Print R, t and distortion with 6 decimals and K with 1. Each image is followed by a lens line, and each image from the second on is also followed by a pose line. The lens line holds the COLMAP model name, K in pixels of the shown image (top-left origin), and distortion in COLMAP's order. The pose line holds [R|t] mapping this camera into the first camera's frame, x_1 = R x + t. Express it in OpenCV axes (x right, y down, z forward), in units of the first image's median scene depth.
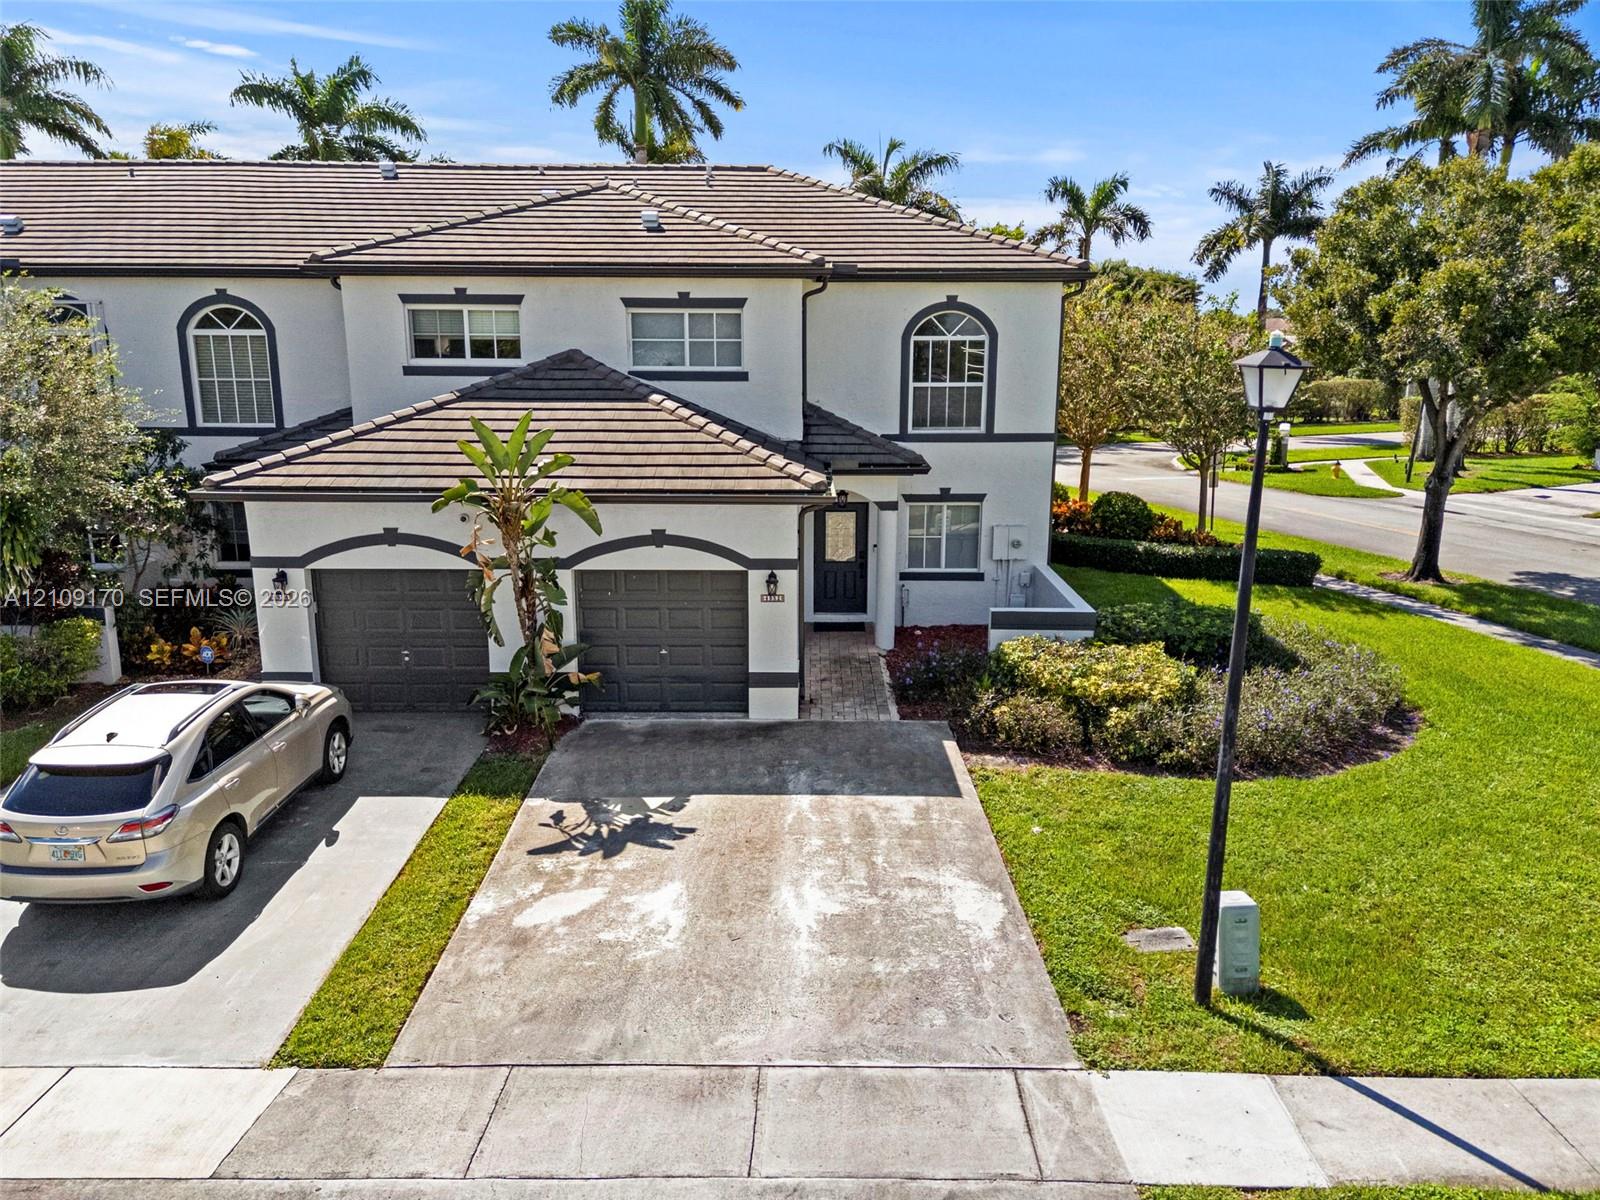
lens RADIAL K [[1169.7, 0, 800.0], [0, 1169.7, 600.0], [0, 0, 1]] dist [0.074089, -0.075540]
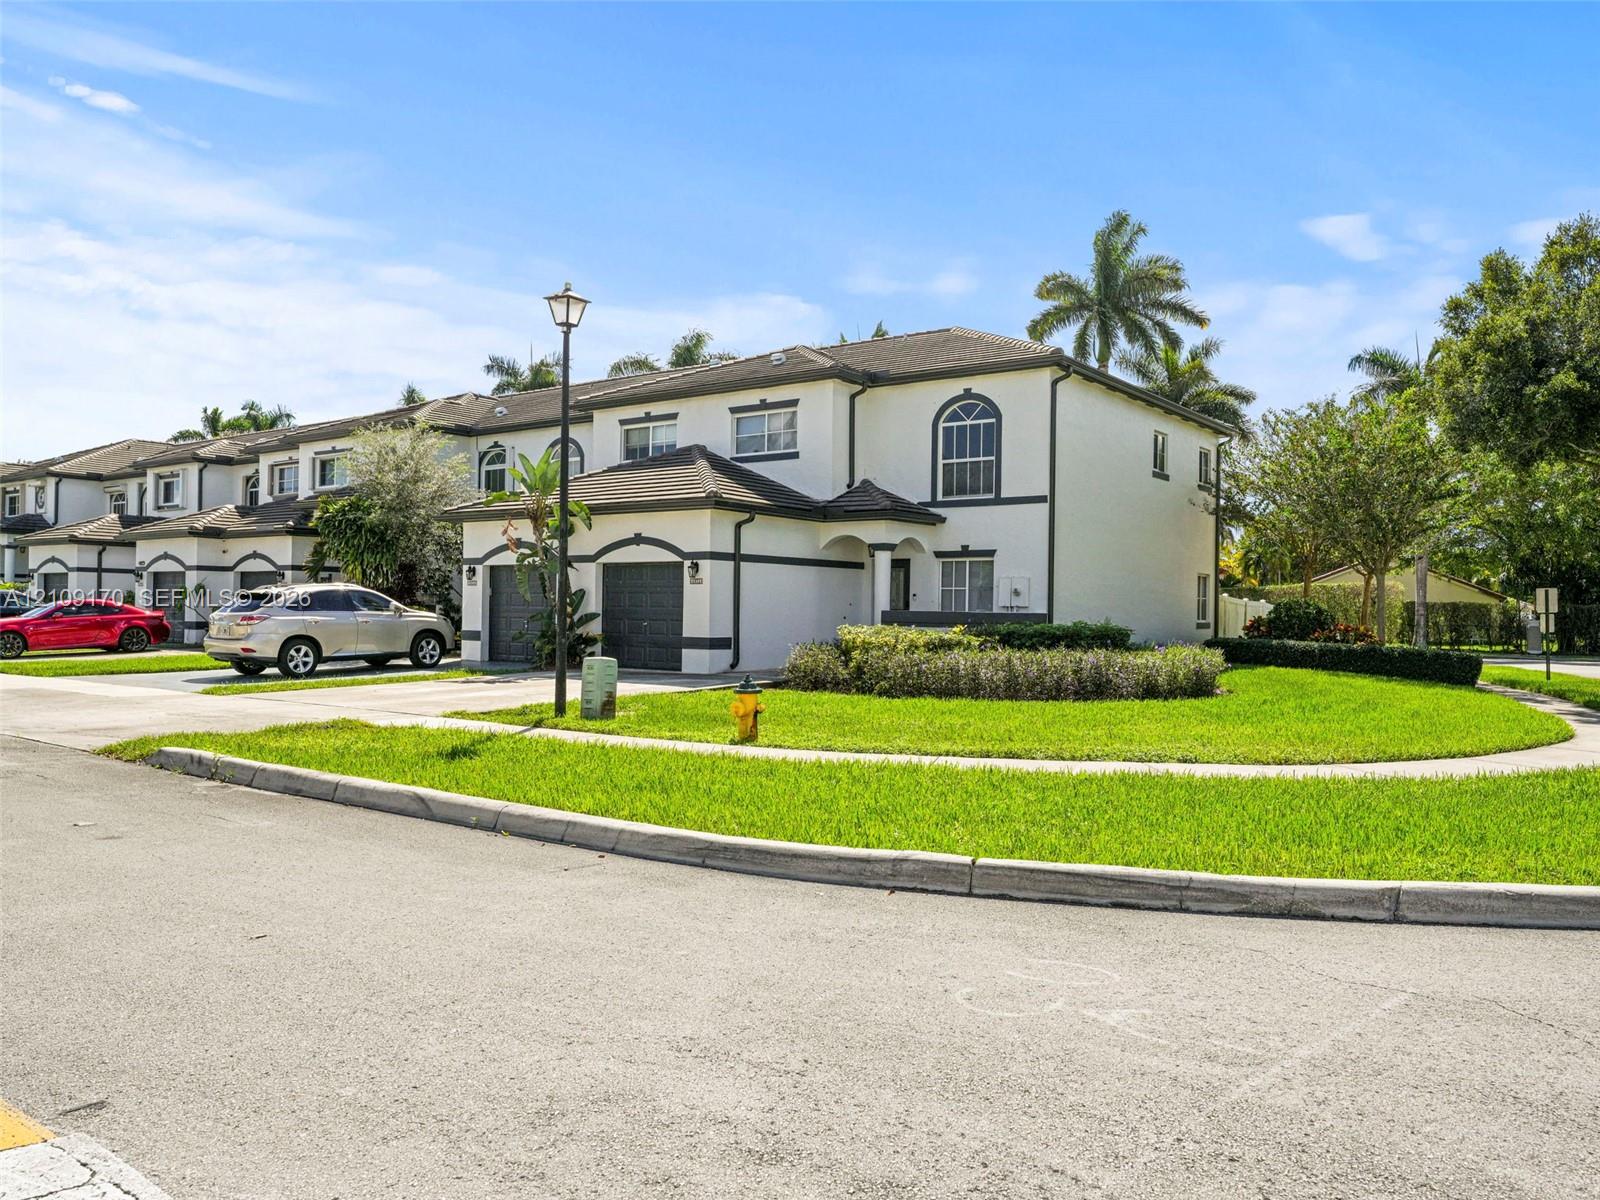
lens RADIAL K [[1186.3, 0, 801.5], [0, 1186.3, 606.8], [0, 0, 1]] dist [-0.001344, 0.004586]
pose [[0.807874, 0.006767, -0.589317, 0.764772], [-0.140568, 0.973288, -0.181523, 0.224908], [0.572347, 0.229487, 0.787245, -0.021773]]
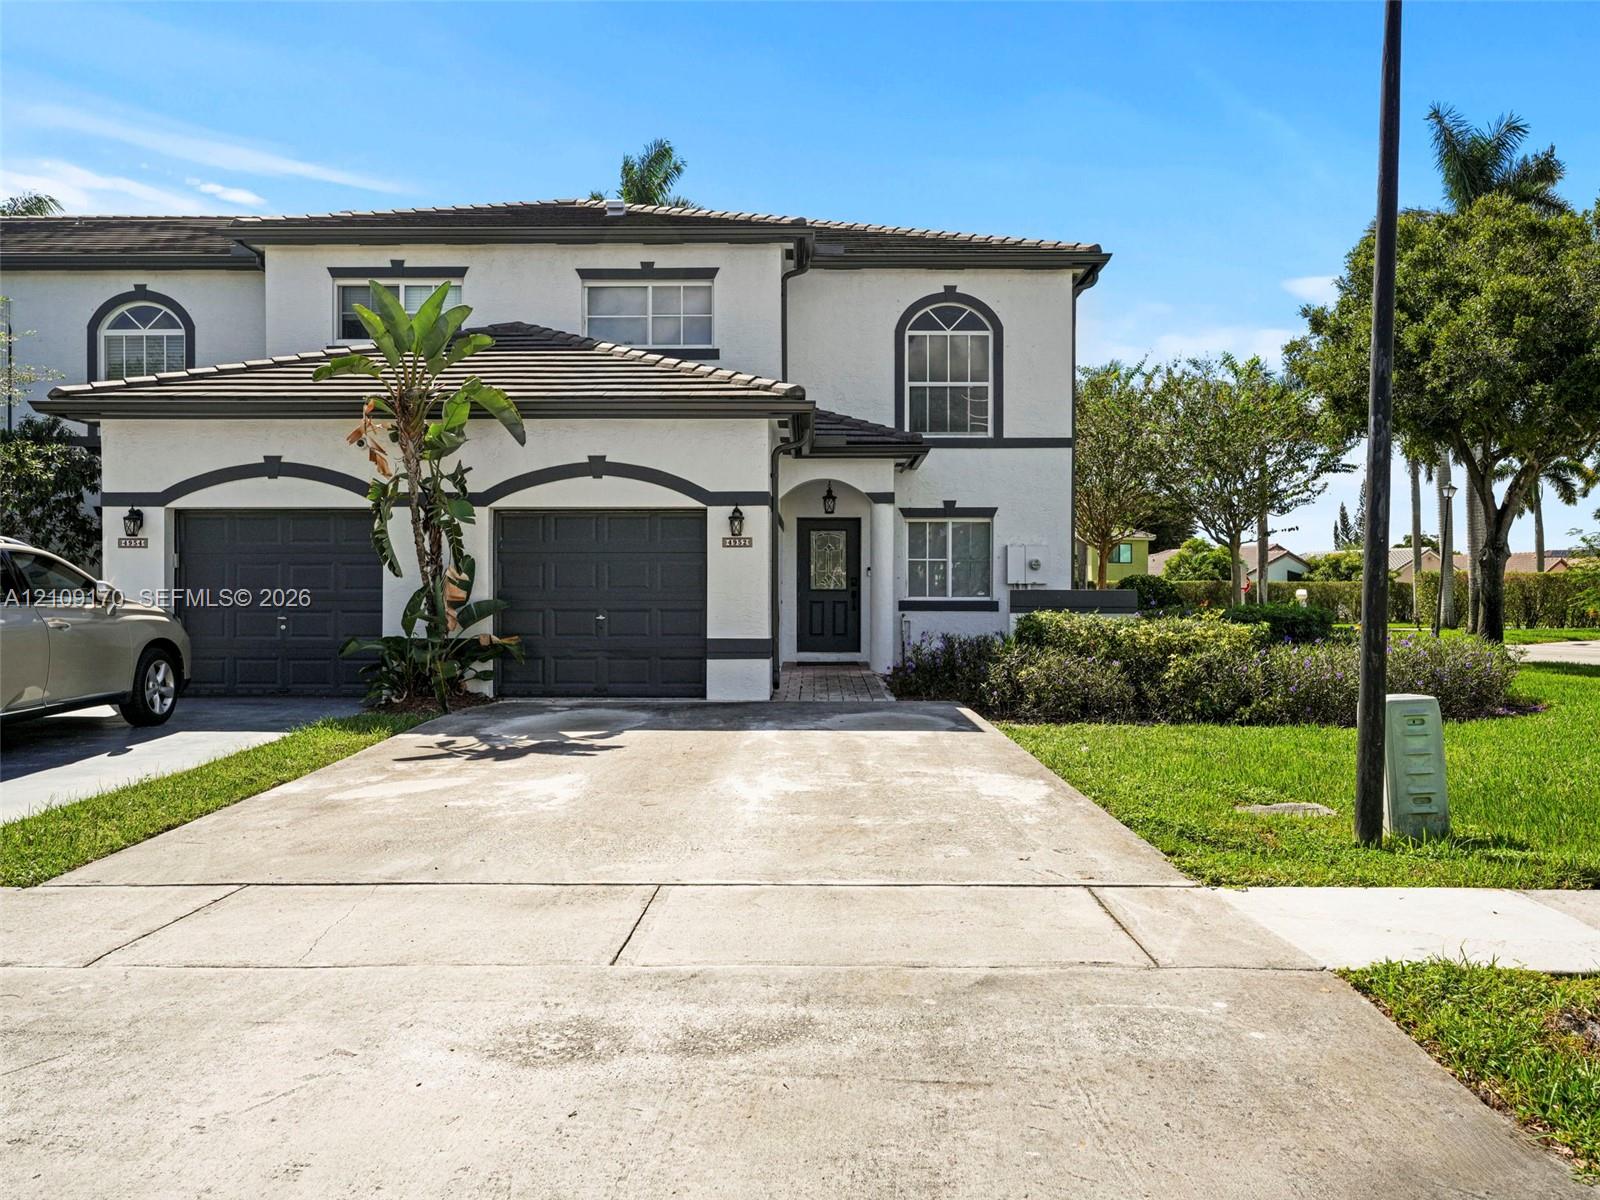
lens RADIAL K [[1186.3, 0, 801.5], [0, 1186.3, 606.8], [0, 0, 1]] dist [-0.001344, 0.004586]
pose [[0.999998, -0.001117, -0.001428, 0.018147], [0.000788, 0.977070, -0.212919, 0.182320], [0.001633, 0.212918, 0.977069, 0.181864]]
